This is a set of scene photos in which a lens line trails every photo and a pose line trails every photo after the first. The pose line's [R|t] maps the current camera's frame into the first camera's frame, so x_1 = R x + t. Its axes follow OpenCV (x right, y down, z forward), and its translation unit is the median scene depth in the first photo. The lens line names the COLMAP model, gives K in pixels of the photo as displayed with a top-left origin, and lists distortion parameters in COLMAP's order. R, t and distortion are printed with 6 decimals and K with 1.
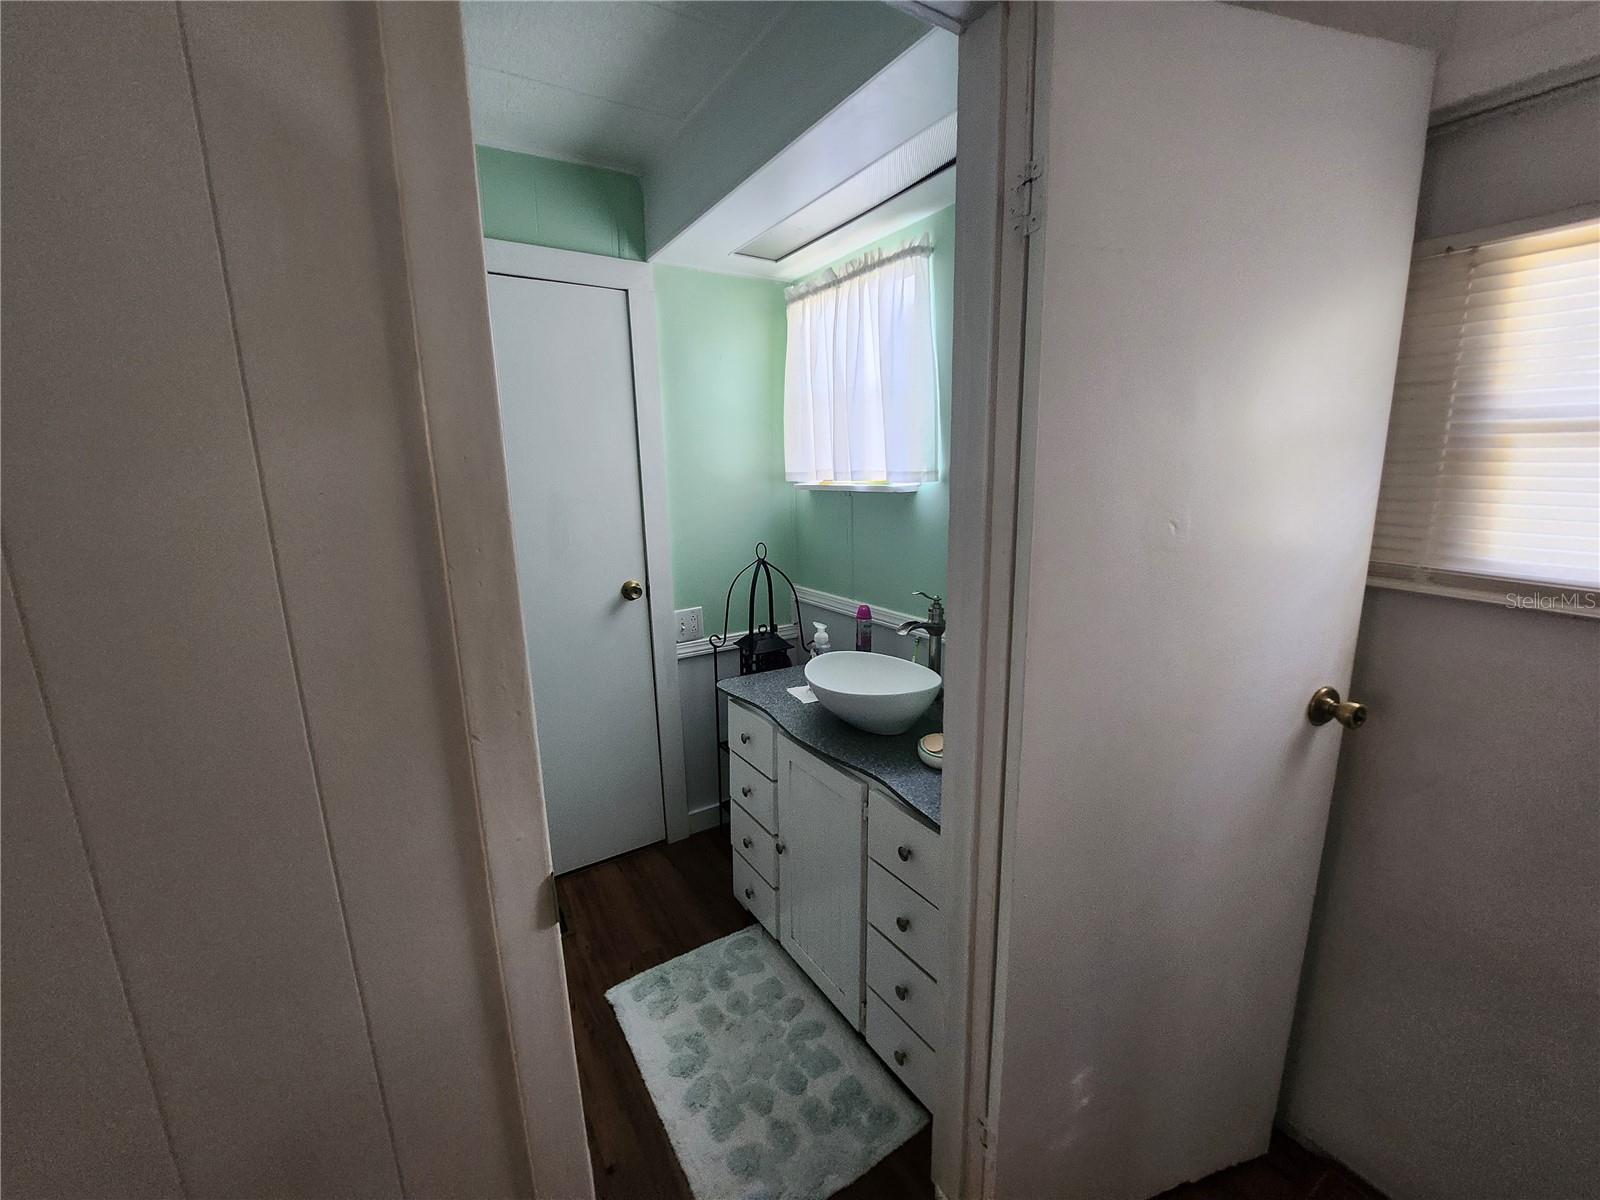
lens RADIAL K [[641.2, 0, 808.5], [0, 641.2, 593.7], [0, 0, 1]] dist [-0.021054, 0.001747]
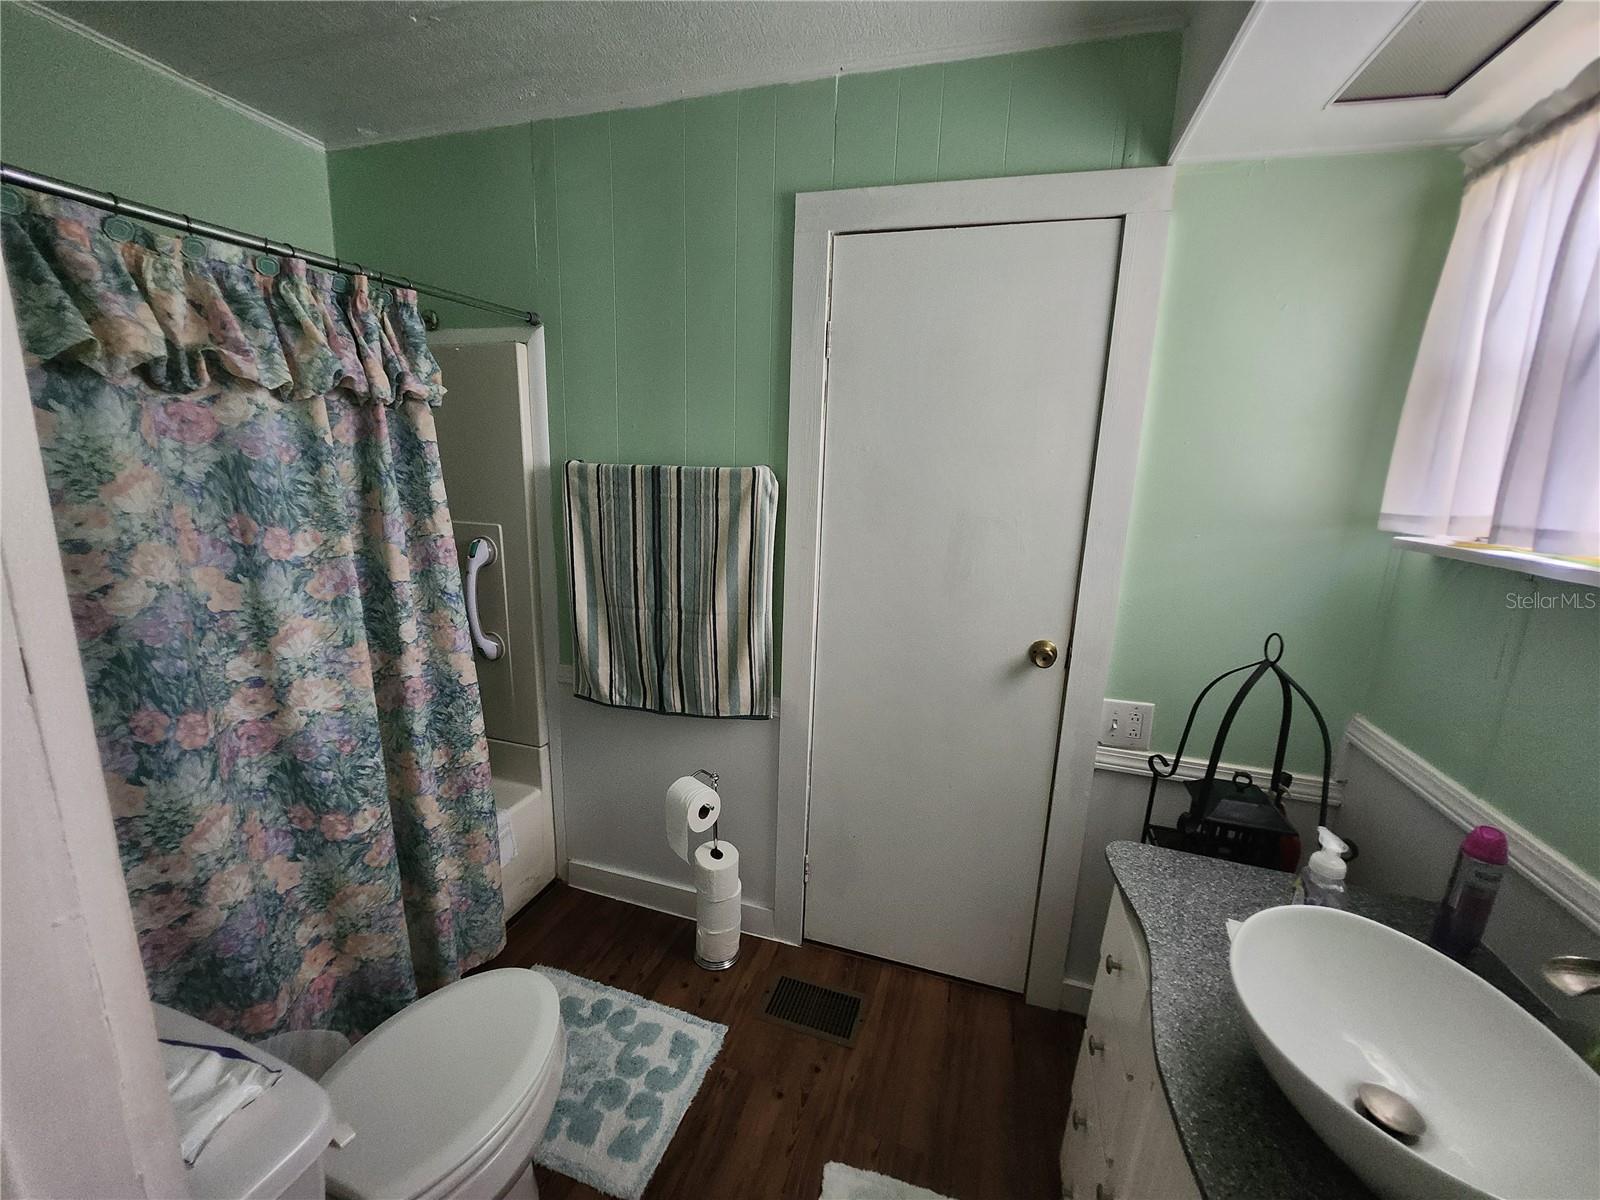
lens RADIAL K [[641.2, 0, 803.5], [0, 641.2, 598.4], [0, 0, 1]] dist [-0.021054, 0.001747]
pose [[0.634603, 0.204620, -0.745258, 0.075364], [-0.201845, 0.974726, 0.095748, -0.085438], [0.746014, 0.089664, 0.659866, 0.351674]]
